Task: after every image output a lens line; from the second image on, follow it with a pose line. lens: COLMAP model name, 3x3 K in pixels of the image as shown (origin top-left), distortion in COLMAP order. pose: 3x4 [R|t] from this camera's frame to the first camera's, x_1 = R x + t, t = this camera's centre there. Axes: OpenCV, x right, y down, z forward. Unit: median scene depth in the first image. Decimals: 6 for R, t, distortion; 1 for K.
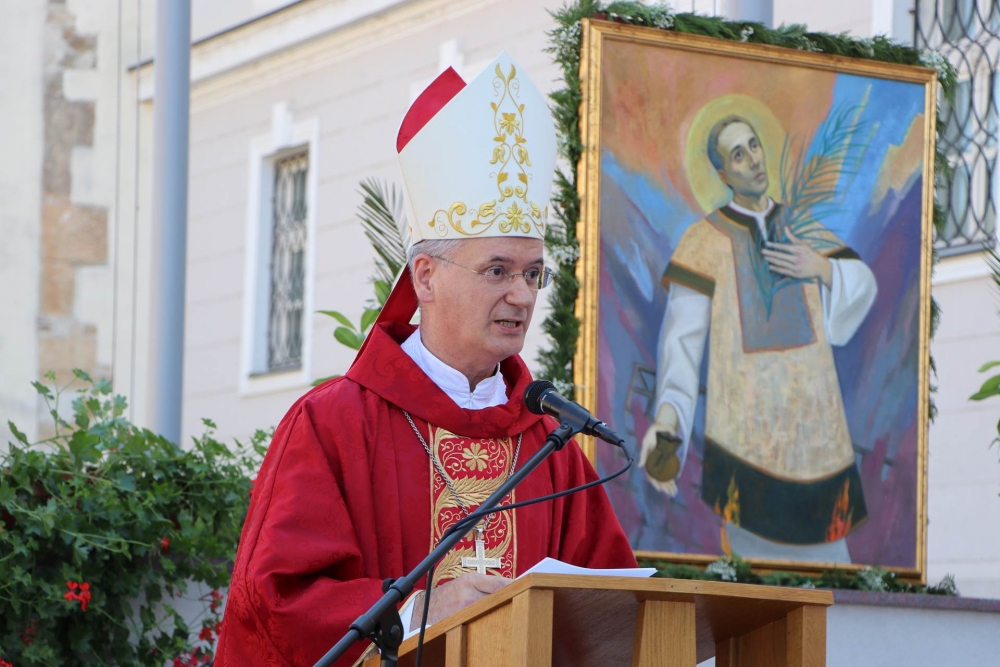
lens RADIAL K [[3419.6, 0, 501.3], [0, 3419.6, 355.1], [0, 0, 1]] dist [0.817864, 1.327364]
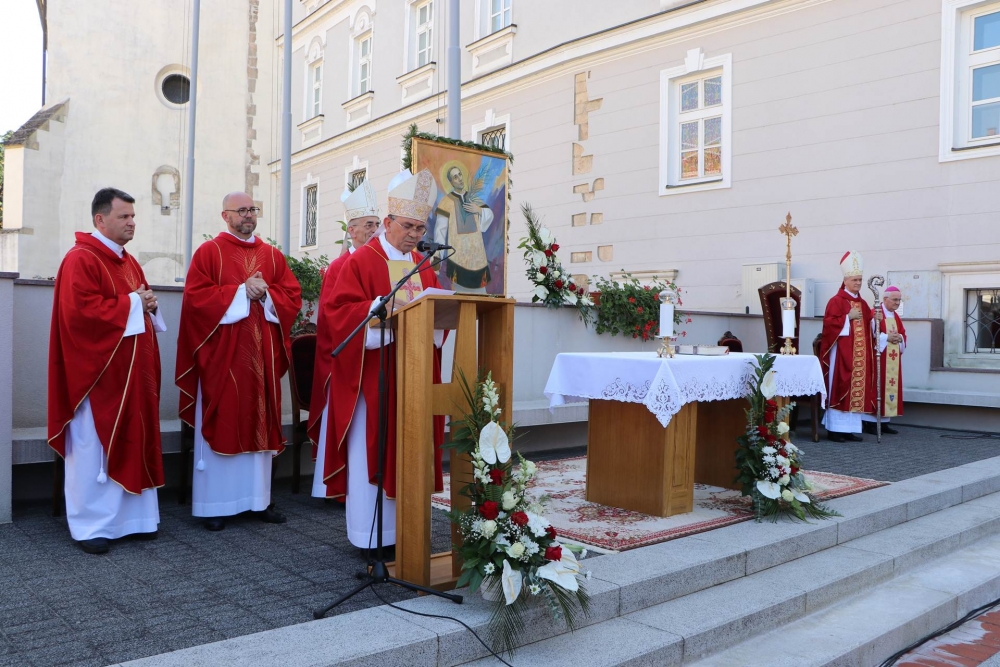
lens RADIAL K [[883.1, 0, 500.0], [0, 883.1, 333.5], [0, 0, 1]] dist [-0.143702, 0.129072]
pose [[0.988052, -0.014187, 0.153469, -0.026463], [-0.001485, 0.994832, 0.101526, 0.009020], [-0.154116, -0.100541, 0.982924, 0.100439]]
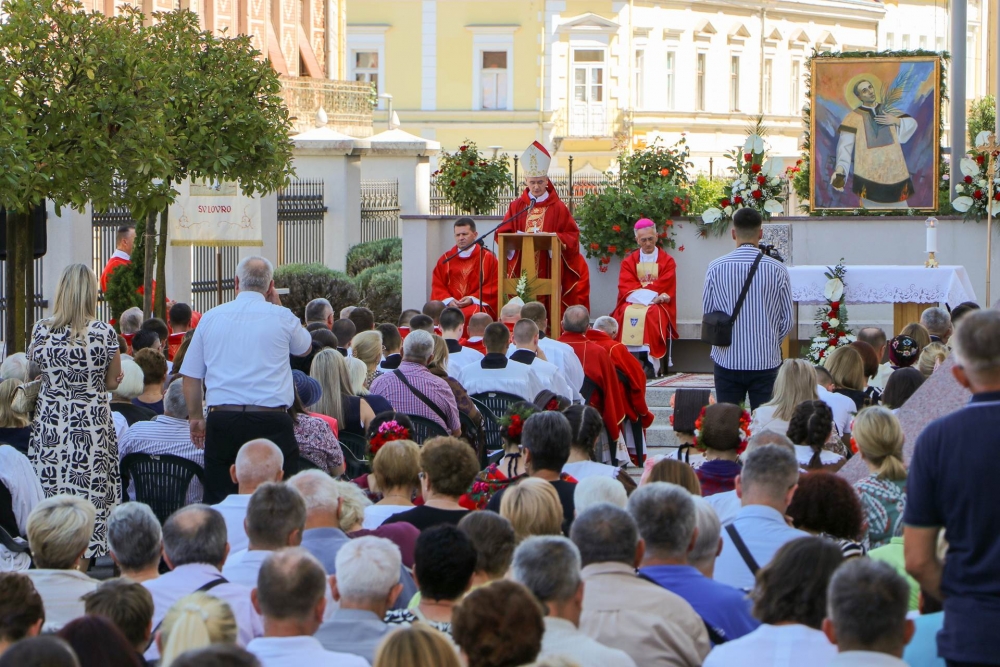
lens RADIAL K [[5507.6, 0, 536.2], [0, 5507.6, 331.5], [0, 0, 1]] dist [2.458684, -16.330523]
pose [[0.726782, -0.008309, -0.686818, 3.720801], [0.085369, 0.993266, 0.078320, -0.288740], [0.681542, -0.115554, 0.722598, -3.341473]]
